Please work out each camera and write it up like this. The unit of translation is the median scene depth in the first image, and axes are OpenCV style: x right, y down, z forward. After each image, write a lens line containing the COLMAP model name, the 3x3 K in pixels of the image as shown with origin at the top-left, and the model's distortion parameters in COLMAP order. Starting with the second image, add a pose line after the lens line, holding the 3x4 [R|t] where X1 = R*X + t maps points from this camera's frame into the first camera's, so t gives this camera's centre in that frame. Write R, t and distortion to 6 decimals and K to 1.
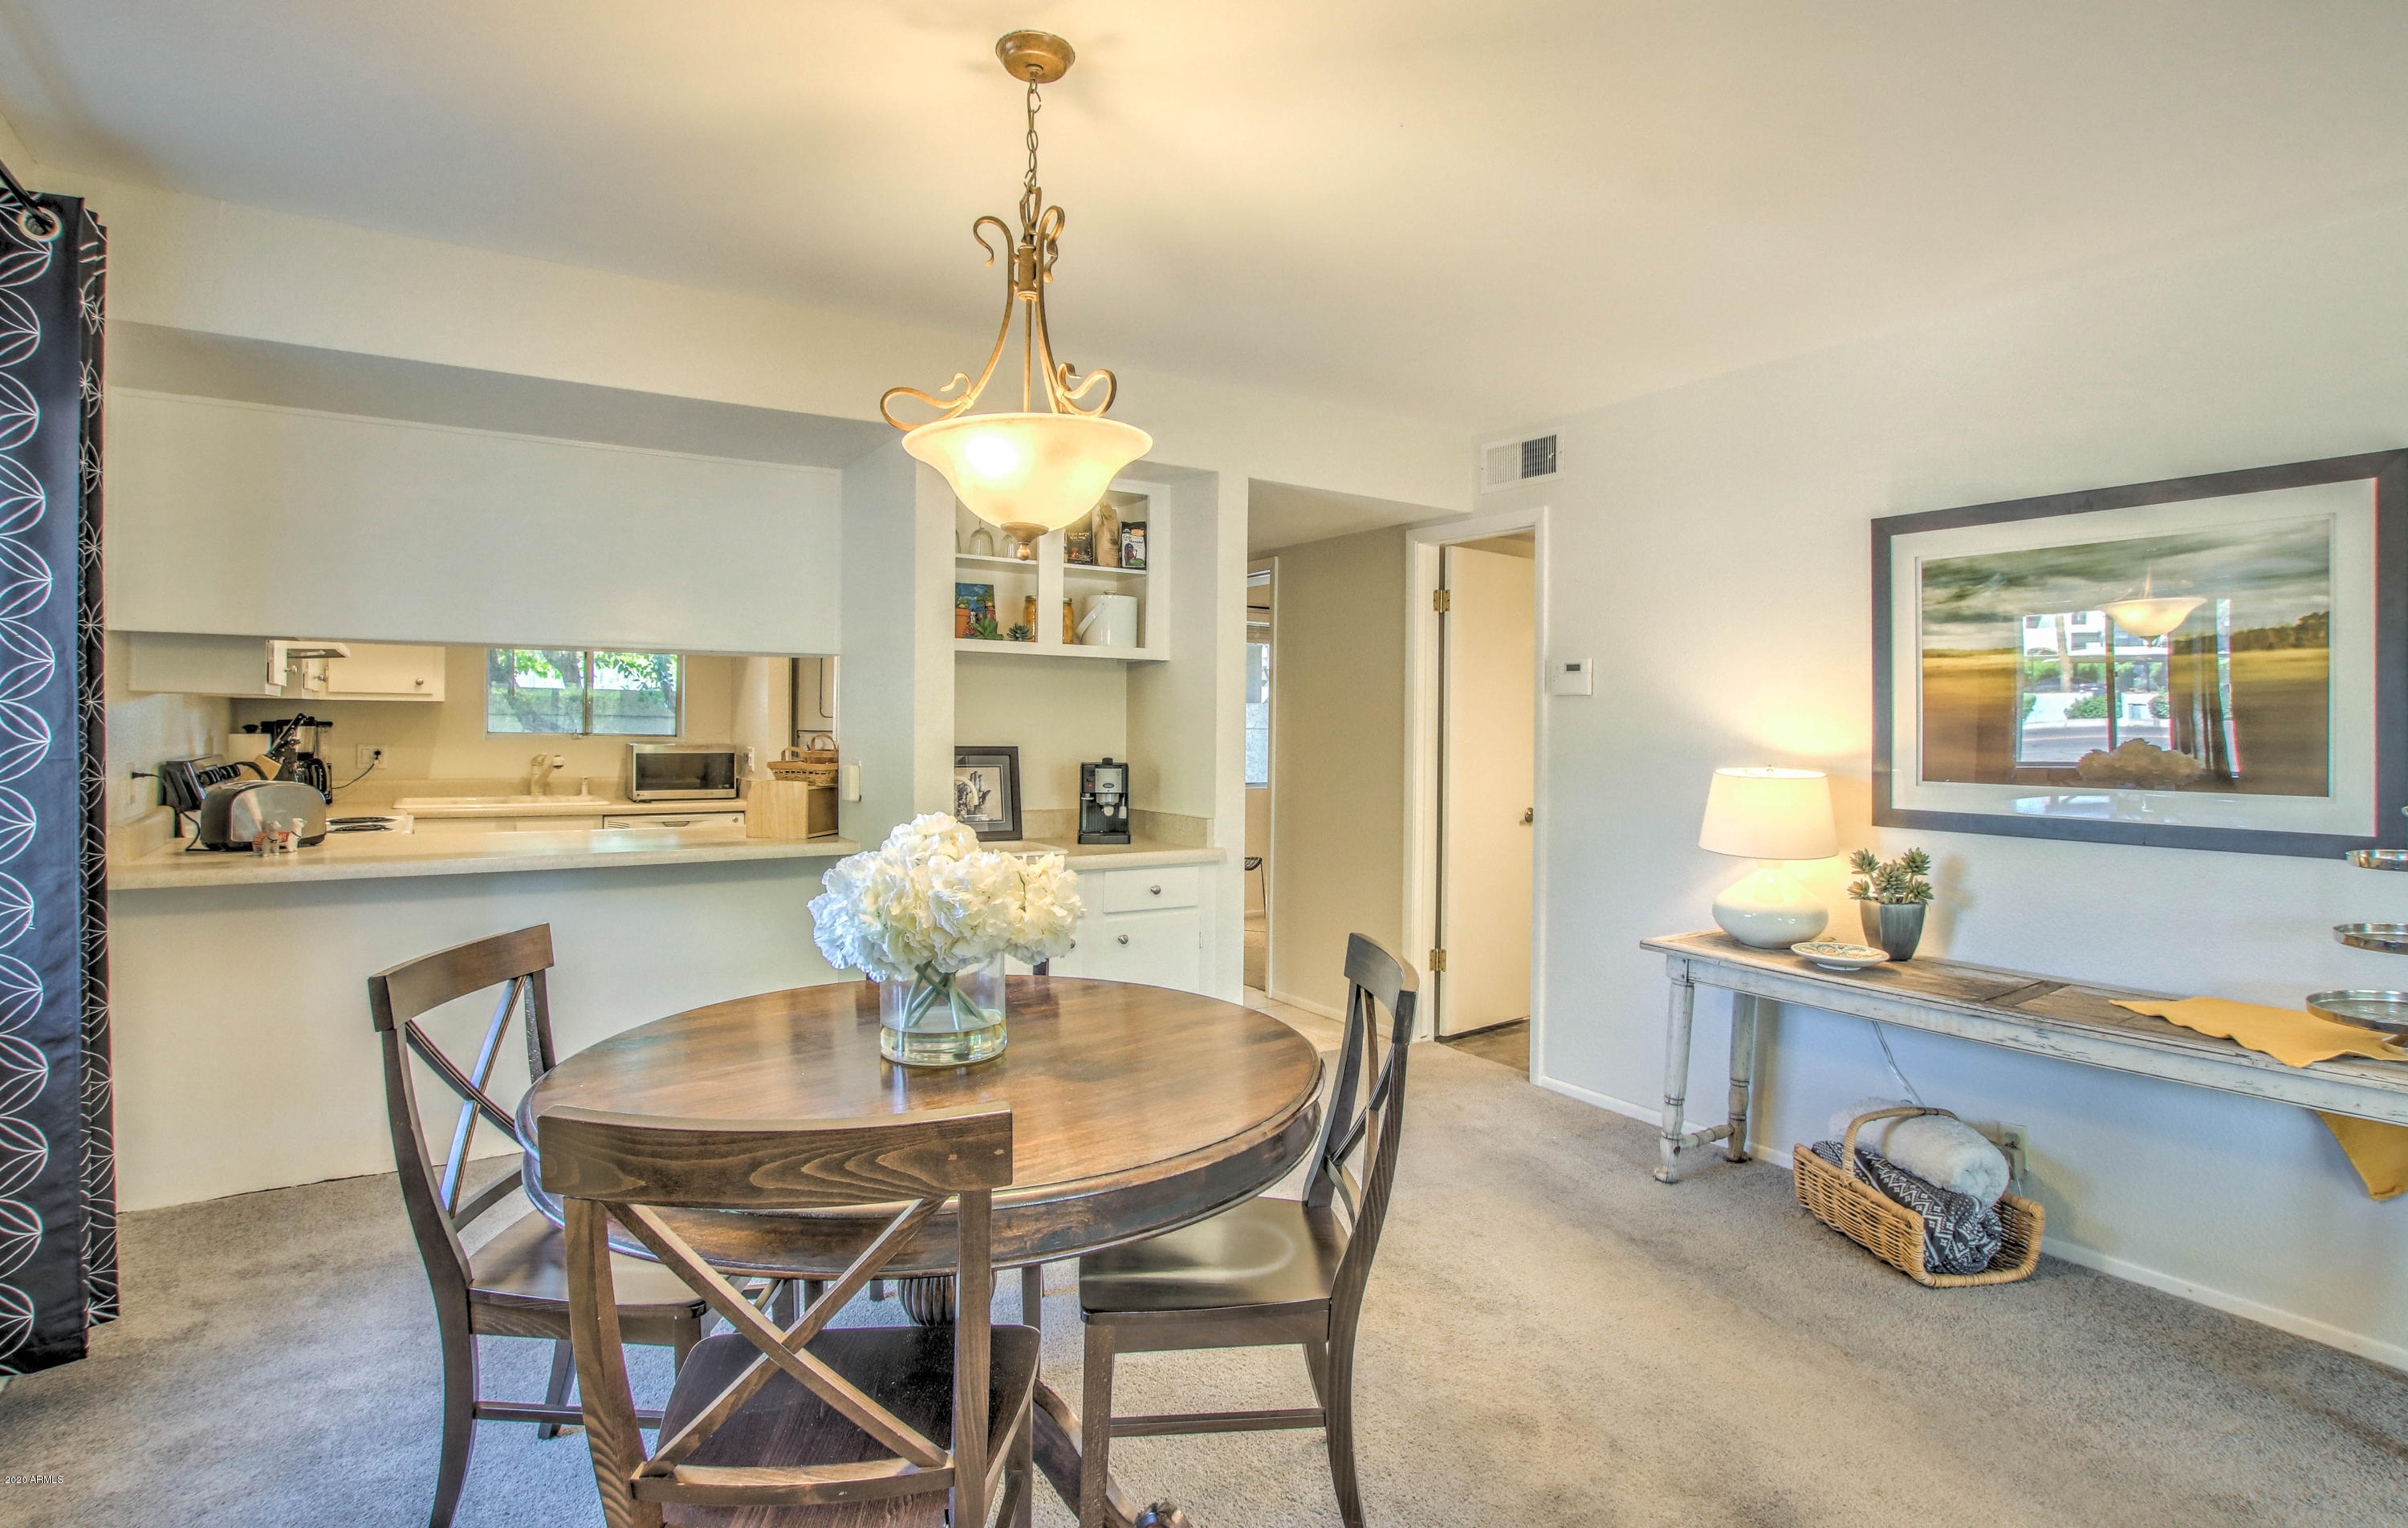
lens RADIAL K [[1147.0, 0, 1150.9], [0, 1147.0, 765.7], [0, 0, 1]] dist [-0.045777, 0.009502]
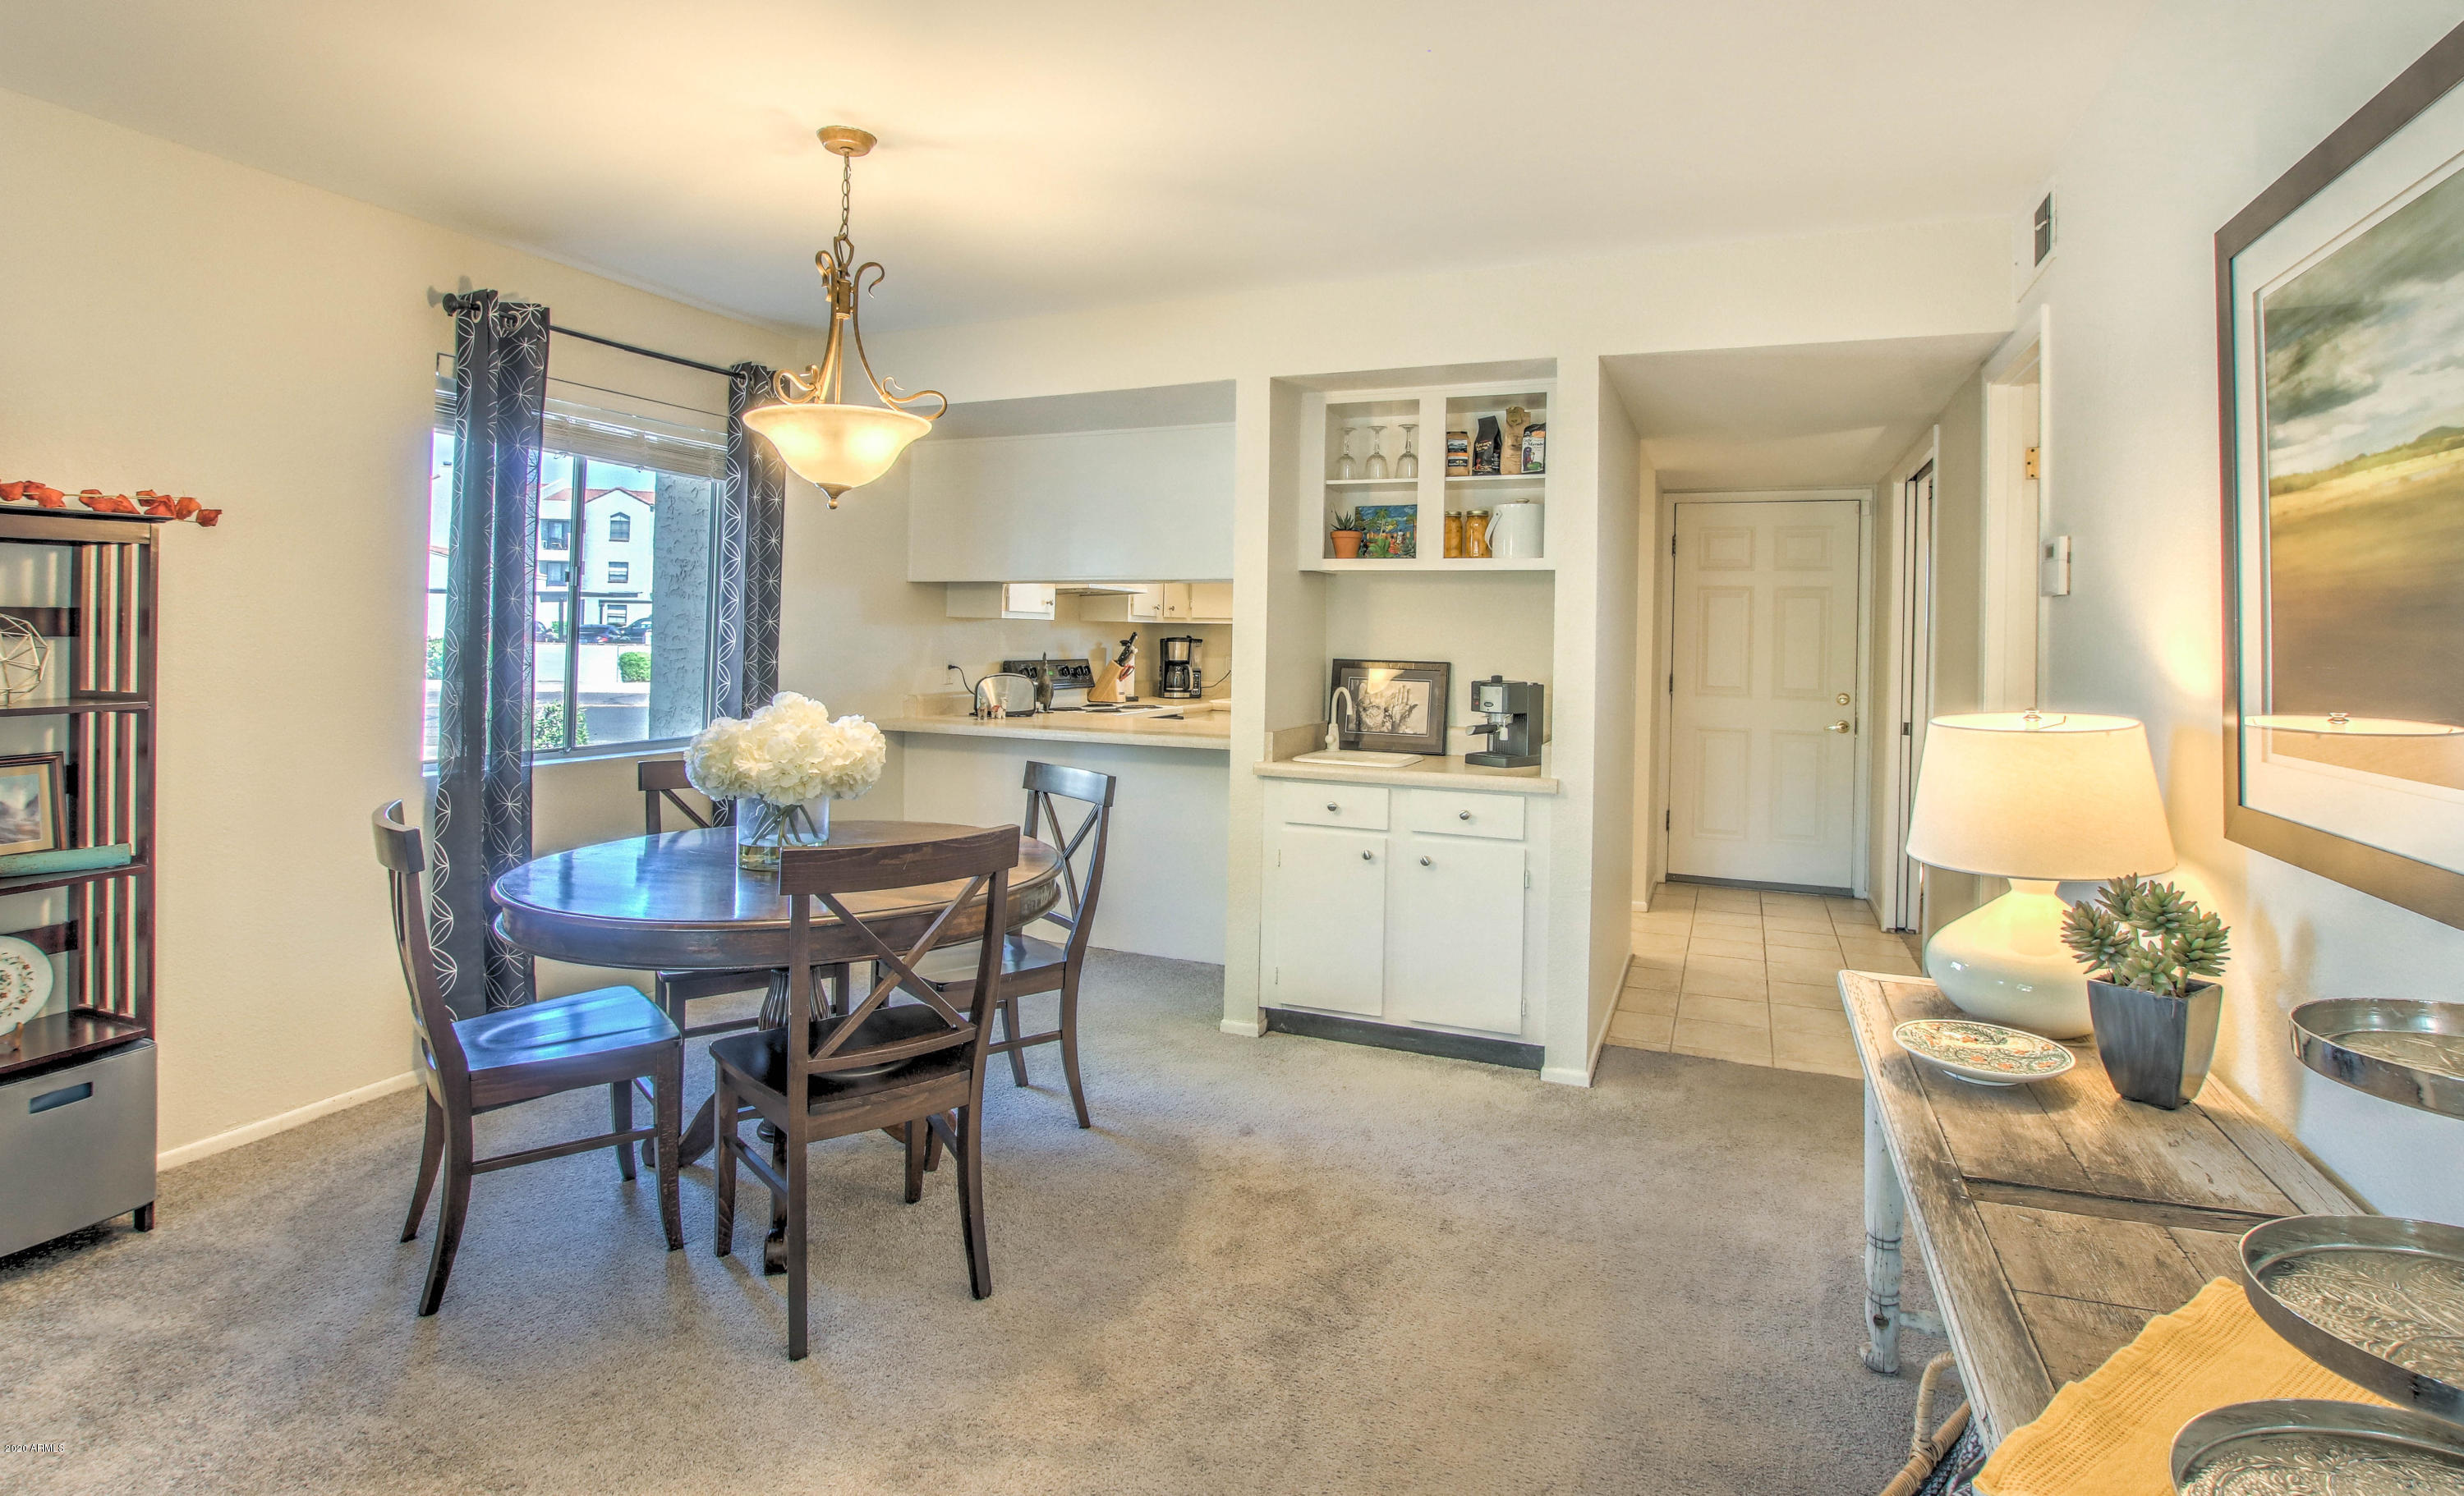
lens RADIAL K [[1134.9, 0, 1239.1], [0, 1134.9, 642.6], [0, 0, 1]] dist [0.000394, 0.000019]
pose [[0.617592, 0.004706, -0.786485, 0.590106], [-0.038477, 0.998965, -0.024238, -0.003058], [0.785557, 0.045231, 0.617134, 0.259710]]
